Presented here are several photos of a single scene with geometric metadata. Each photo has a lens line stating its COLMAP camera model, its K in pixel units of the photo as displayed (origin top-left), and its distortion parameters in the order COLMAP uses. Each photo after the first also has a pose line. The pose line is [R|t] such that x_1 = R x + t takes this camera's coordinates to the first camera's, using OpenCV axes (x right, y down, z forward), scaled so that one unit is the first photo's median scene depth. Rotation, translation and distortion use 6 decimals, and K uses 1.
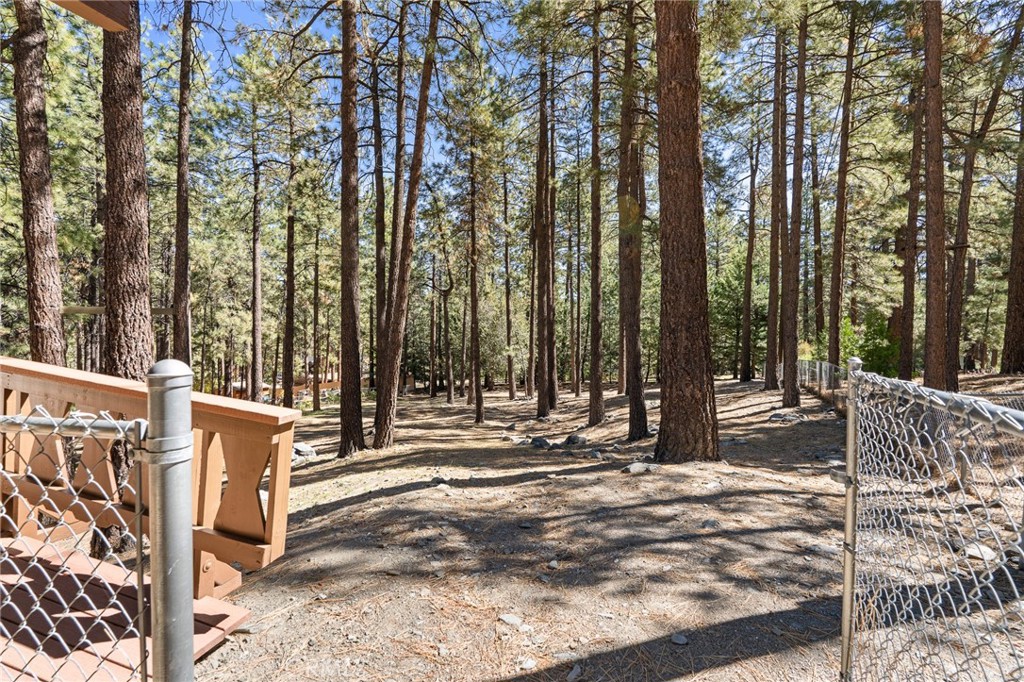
lens RADIAL K [[450.7, 0, 507.6], [0, 450.7, 344.5], [0, 0, 1]] dist [-0.000539, 0.000351]
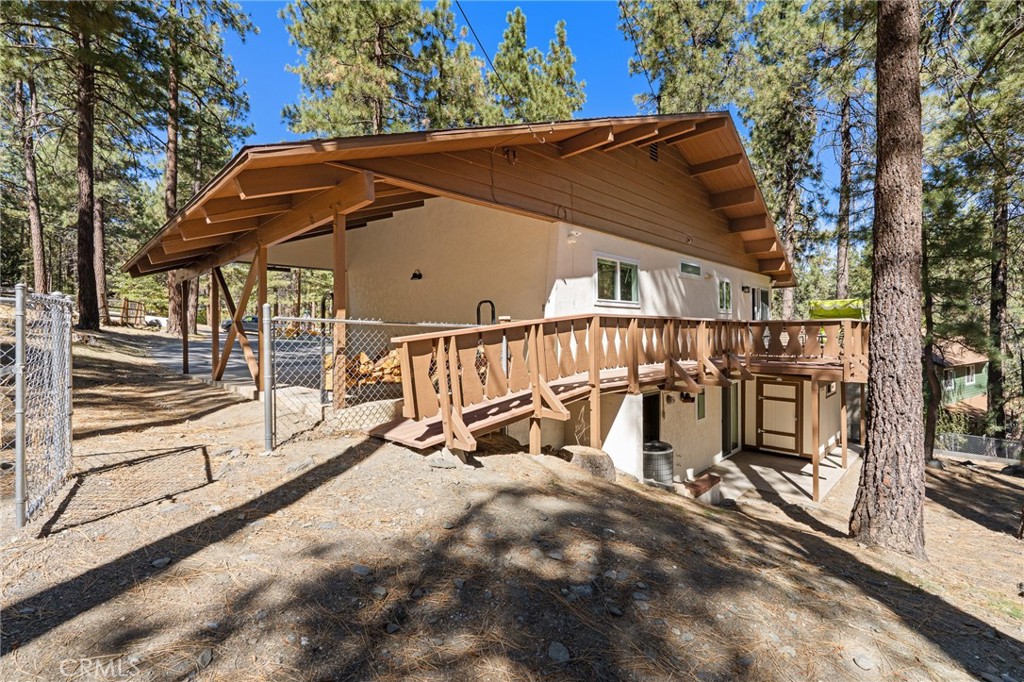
lens RADIAL K [[450.7, 0, 507.6], [0, 450.7, 344.5], [0, 0, 1]] dist [-0.000539, 0.000351]
pose [[-0.445653, 0.005415, -0.895189, 0.607765], [-0.020268, 0.999664, 0.016137, 0.084783], [0.894976, 0.025335, -0.445394, 1.395381]]
